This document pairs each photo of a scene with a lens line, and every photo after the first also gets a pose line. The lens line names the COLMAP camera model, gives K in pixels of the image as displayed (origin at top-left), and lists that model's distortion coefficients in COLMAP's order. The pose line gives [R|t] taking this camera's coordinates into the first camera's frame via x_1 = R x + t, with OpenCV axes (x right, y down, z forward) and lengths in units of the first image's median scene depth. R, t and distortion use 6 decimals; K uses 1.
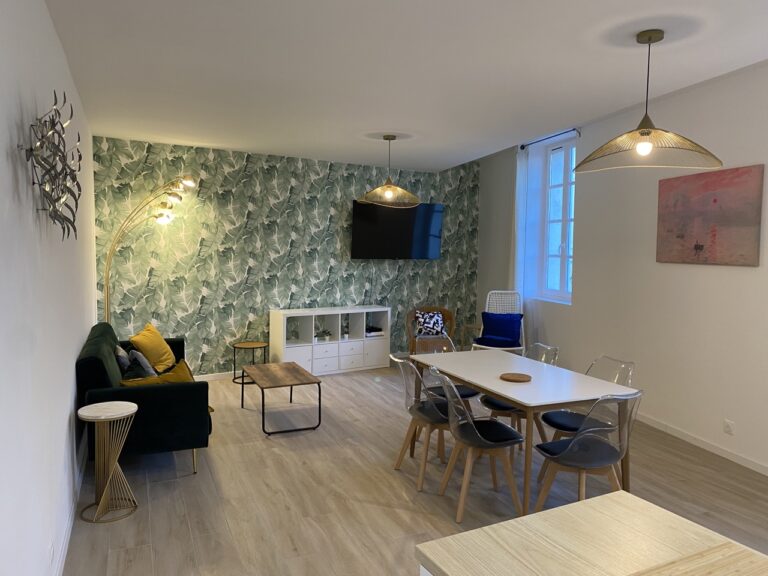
lens RADIAL K [[578.4, 0, 384.0], [0, 578.4, 288.0], [0, 0, 1]] dist [0.030340, -0.004913]
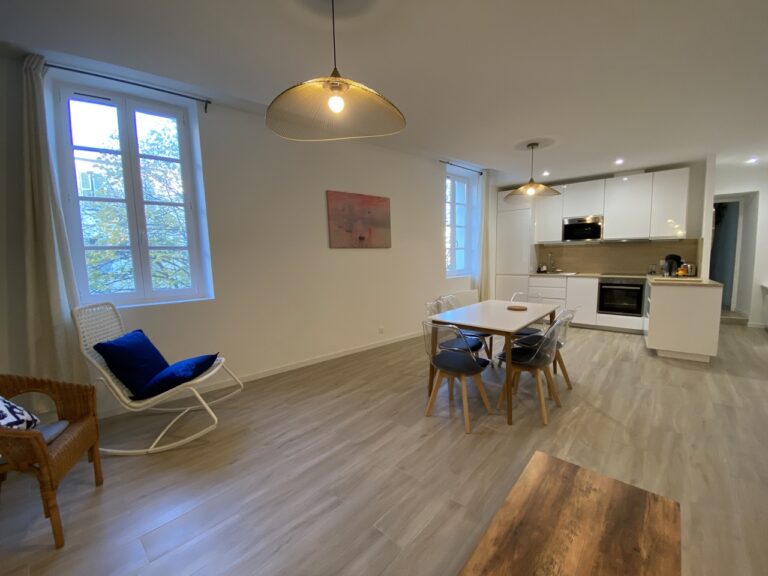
lens RADIAL K [[302.9, 0, 382.8], [0, 302.9, 290.8], [0, 0, 1]] dist [0.000456, -0.010925]
pose [[-0.399080, -0.109216, 0.910388, -0.382579], [0.084999, 0.984199, 0.155331, -0.061424], [-0.912968, 0.139372, -0.383491, 1.585888]]
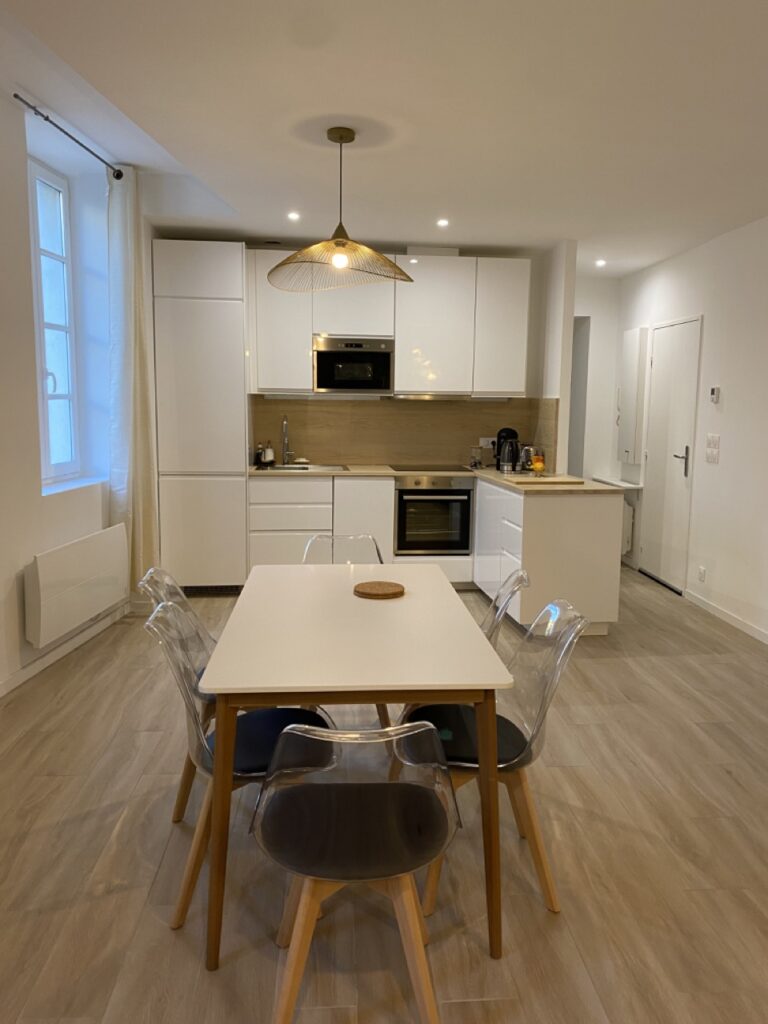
lens RADIAL K [[771.2, 0, 377.3], [0, 771.2, 506.0], [0, 0, 1]] dist [0.030340, -0.004913]
pose [[-0.938303, -0.072075, 0.338220, -0.029541], [0.000095, 0.977985, 0.208673, -0.091549], [-0.345815, 0.195831, -0.917640, 1.610992]]
